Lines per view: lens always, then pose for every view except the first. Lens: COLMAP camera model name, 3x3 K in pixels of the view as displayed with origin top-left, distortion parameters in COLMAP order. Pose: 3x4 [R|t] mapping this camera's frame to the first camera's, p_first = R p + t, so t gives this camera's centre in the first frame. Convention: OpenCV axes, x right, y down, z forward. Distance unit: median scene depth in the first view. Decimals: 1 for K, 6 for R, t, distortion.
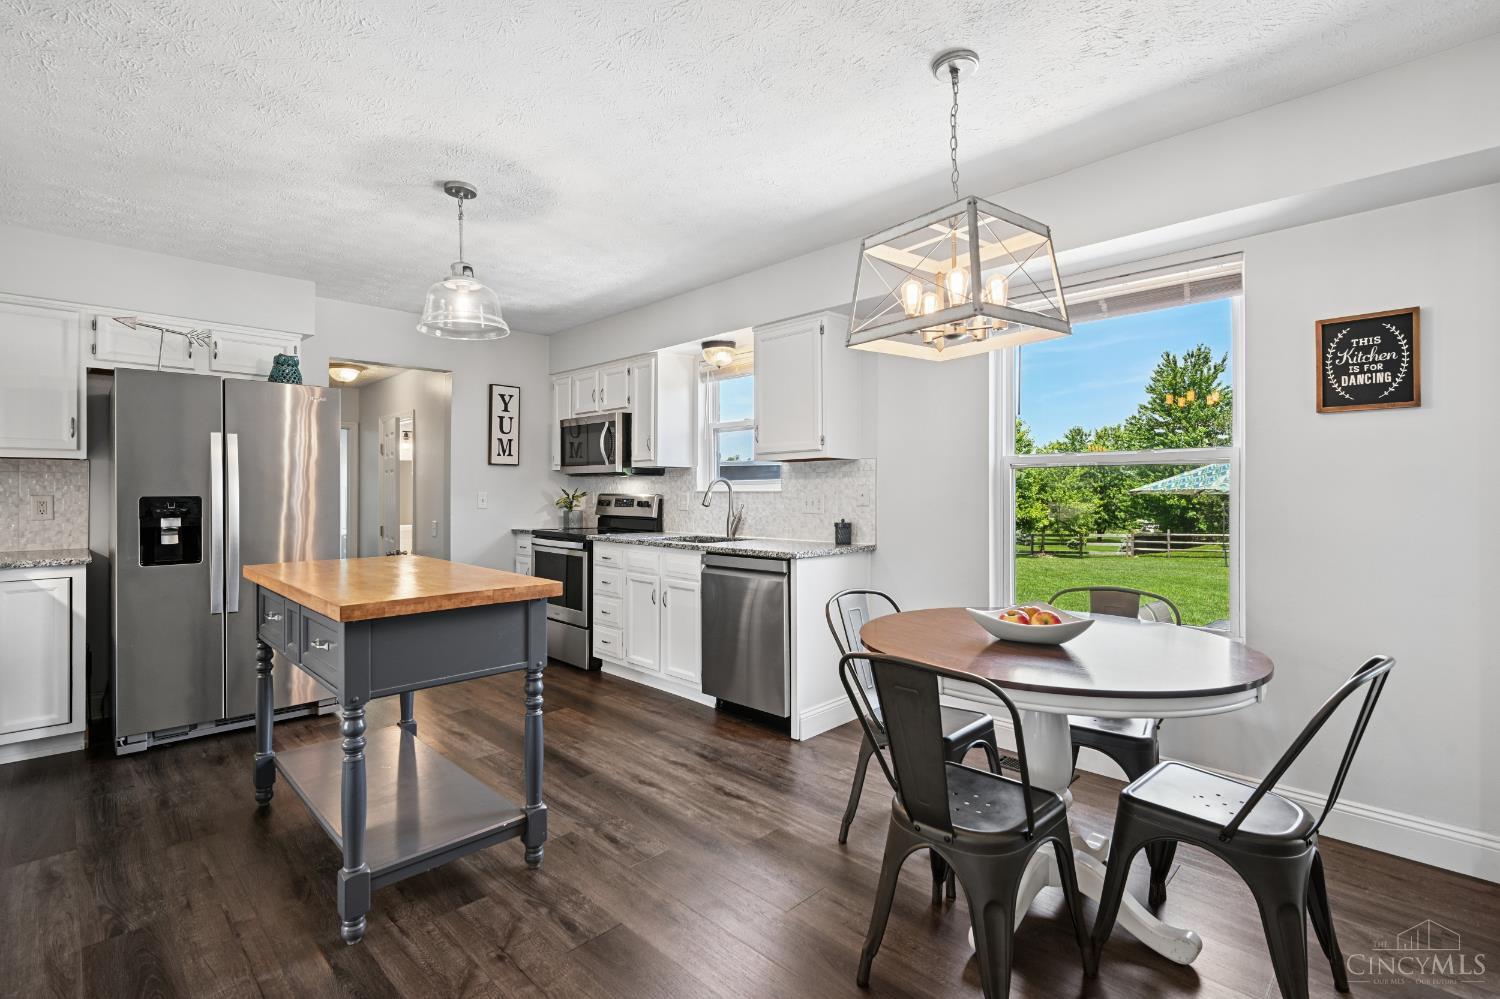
lens RADIAL K [[669.8, 0, 747.2], [0, 669.8, 496.6], [0, 0, 1]] dist [-0.007932, 0.000470]
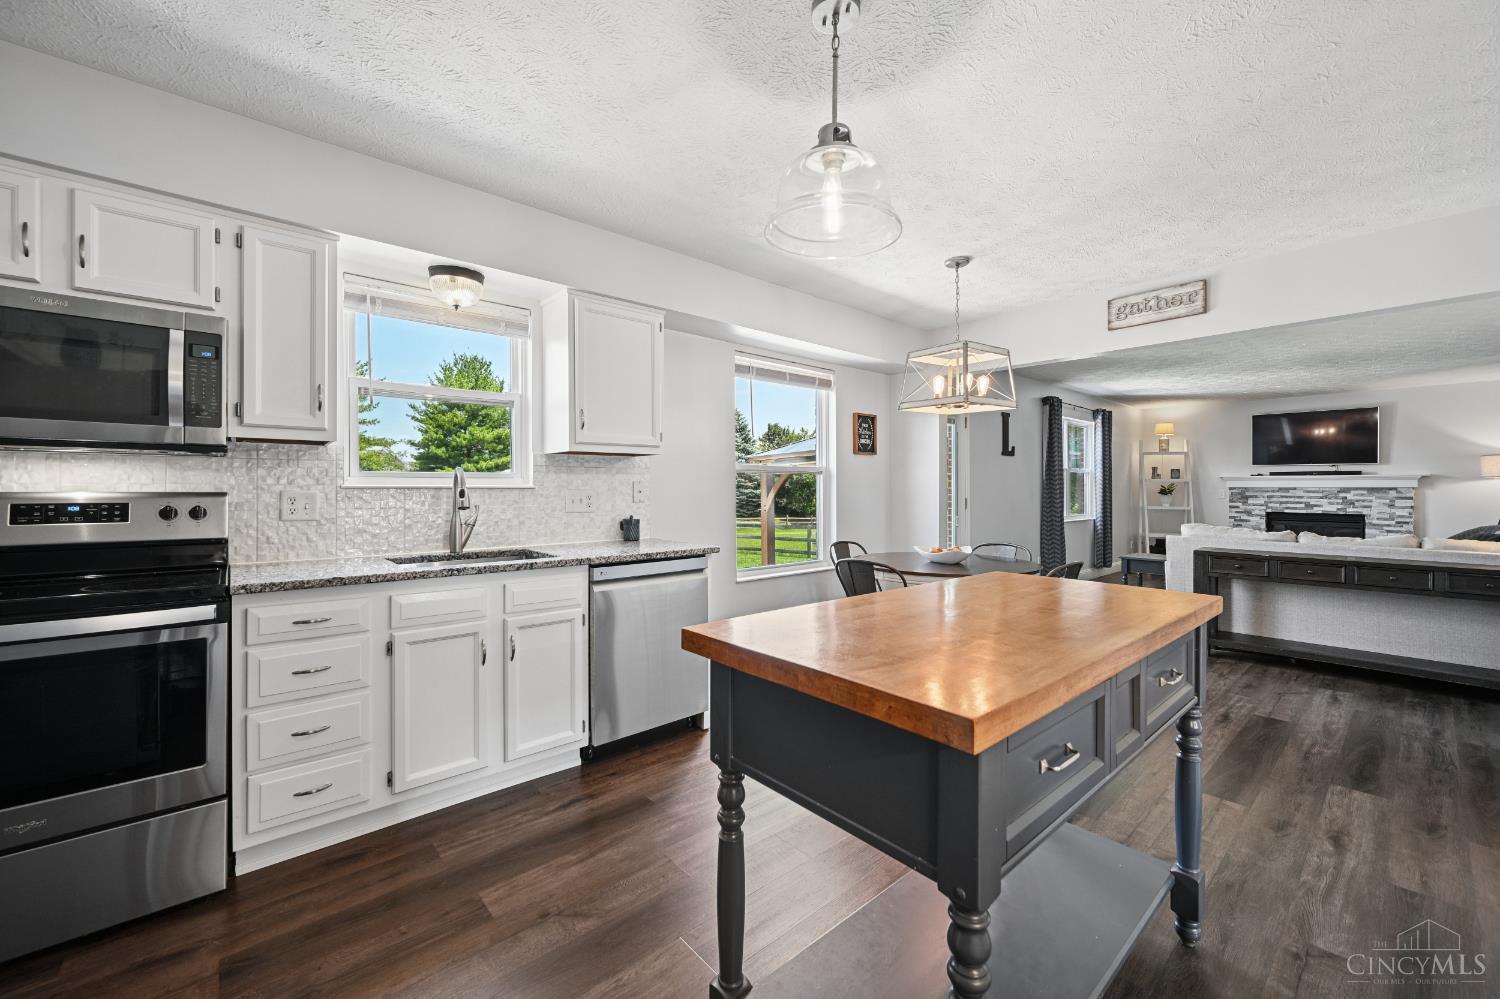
lens RADIAL K [[588.7, 0, 751.0], [0, 588.7, 494.7], [0, 0, 1]] dist [-0.002044, 0.000521]
pose [[0.081281, -0.008063, 0.996659, -0.708466], [0.006310, 0.999951, 0.007575, -0.003250], [-0.996671, 0.005673, 0.081328, 0.737254]]
